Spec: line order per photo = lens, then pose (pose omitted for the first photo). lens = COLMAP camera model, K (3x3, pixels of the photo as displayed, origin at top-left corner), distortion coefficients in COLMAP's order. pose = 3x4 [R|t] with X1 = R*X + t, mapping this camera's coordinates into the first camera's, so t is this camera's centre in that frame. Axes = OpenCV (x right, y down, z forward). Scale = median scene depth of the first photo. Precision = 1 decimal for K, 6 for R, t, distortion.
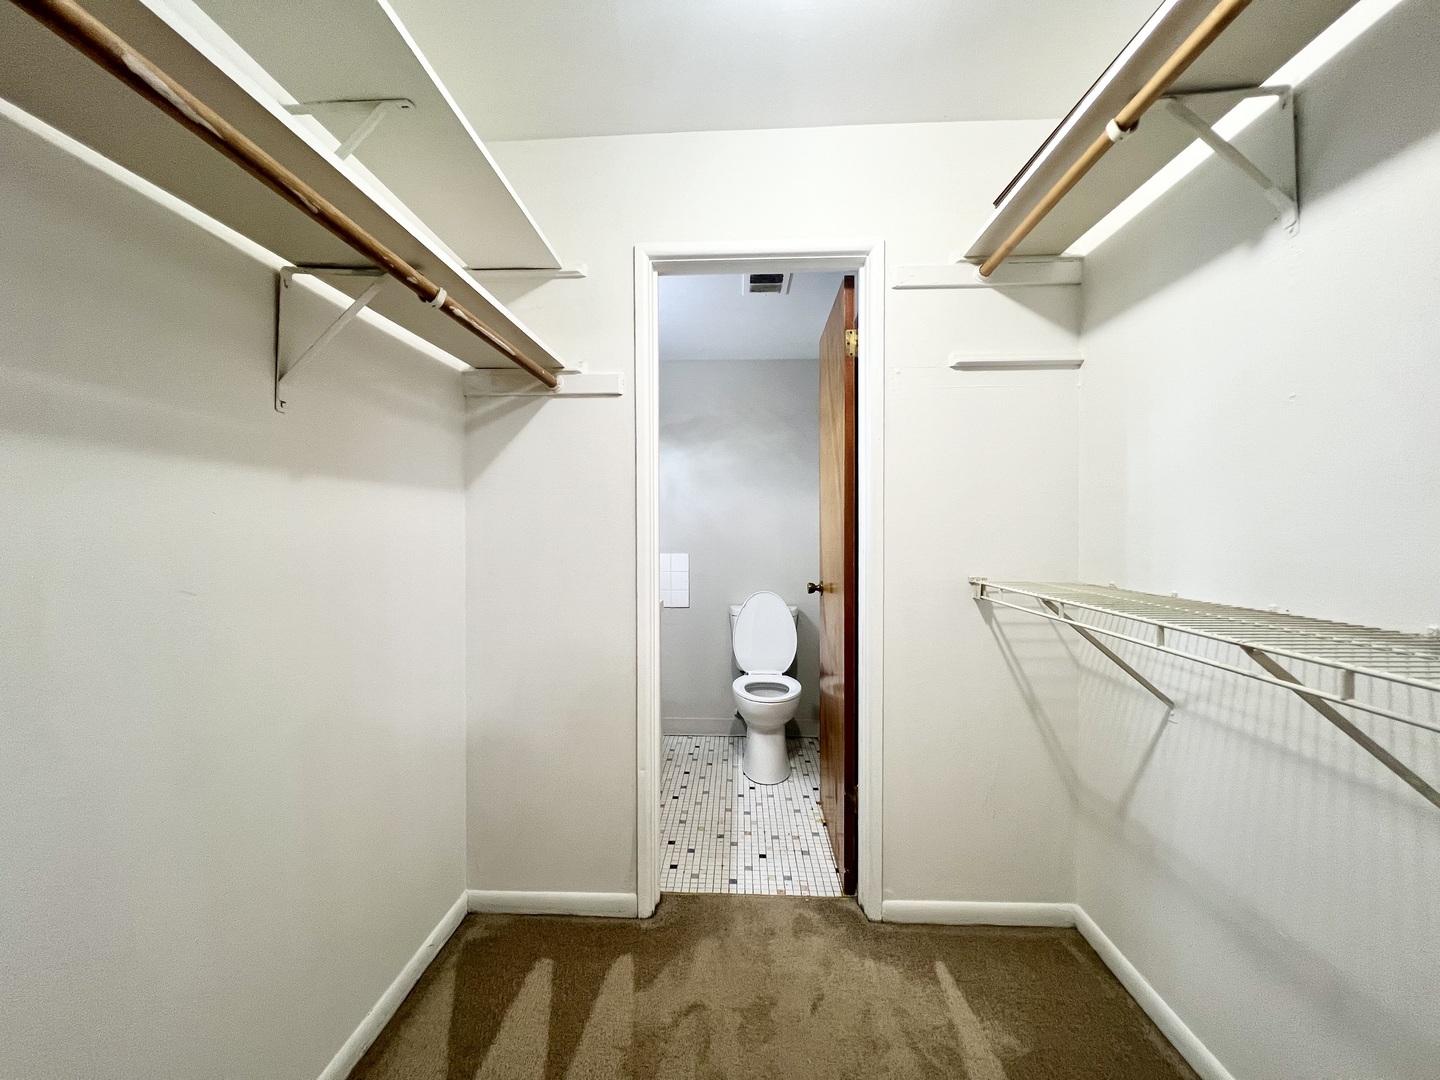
lens RADIAL K [[577.9, 0, 719.5], [0, 577.9, 536.8], [0, 0, 1]] dist [0.001089, 0.000442]
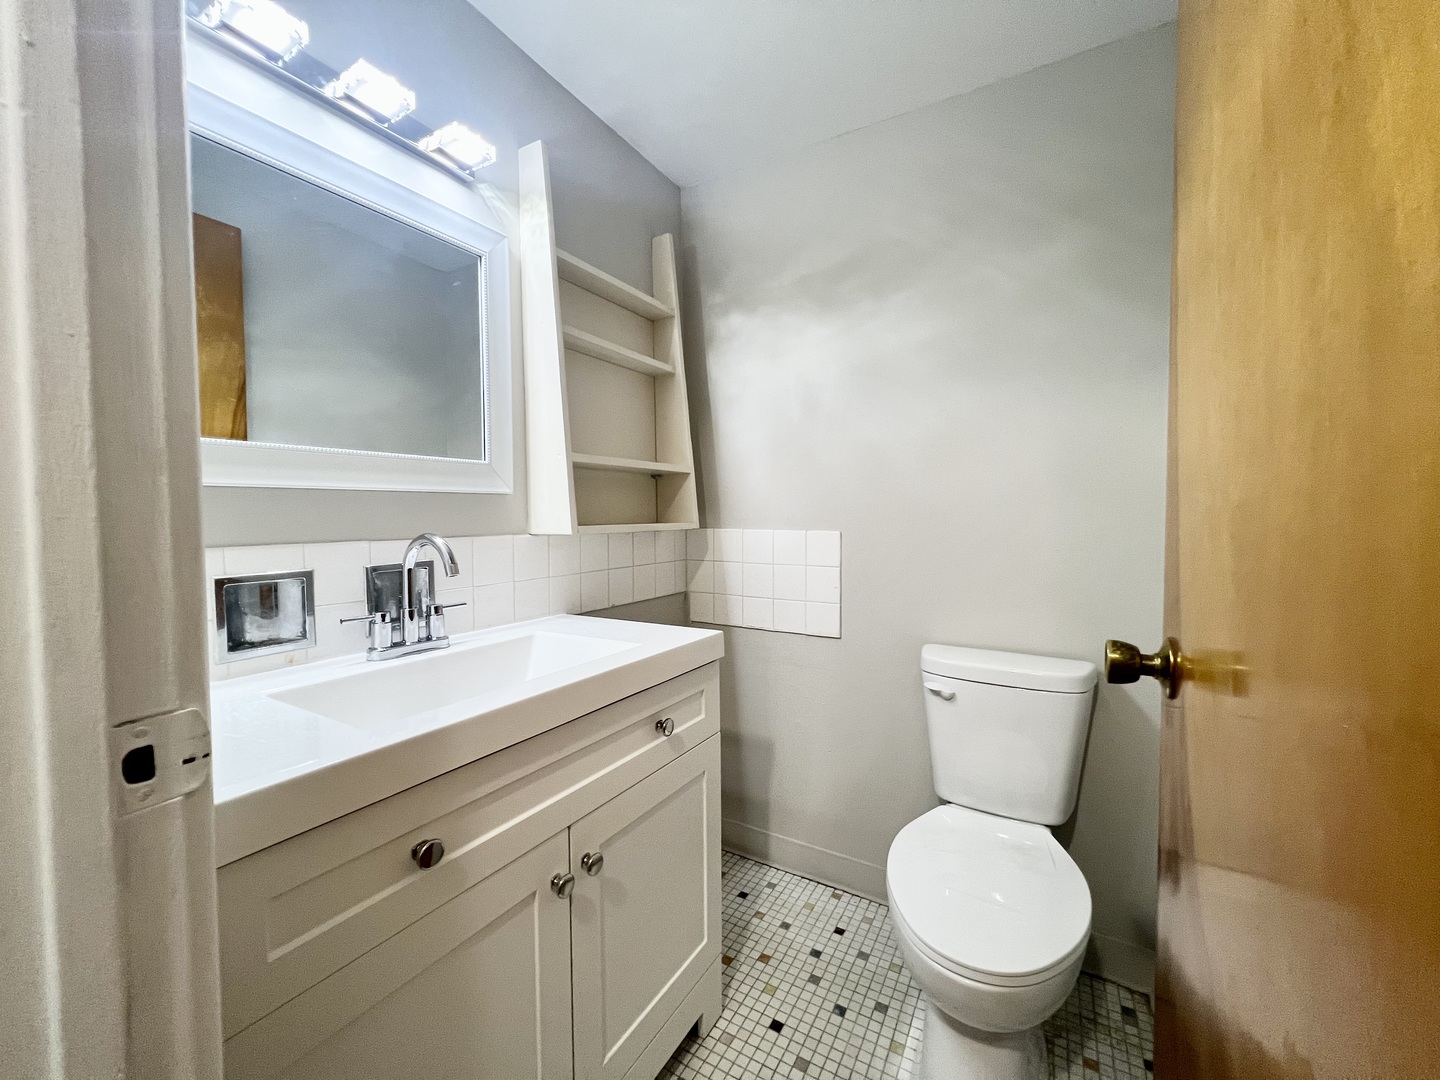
lens RADIAL K [[577.9, 0, 715.9], [0, 577.9, 538.3], [0, 0, 1]] dist [0.001089, 0.000442]
pose [[0.879428, 0.016716, -0.475739, 0.097980], [0.001738, 0.999264, 0.038324, 0.017730], [0.476030, -0.034530, 0.878751, 0.555144]]
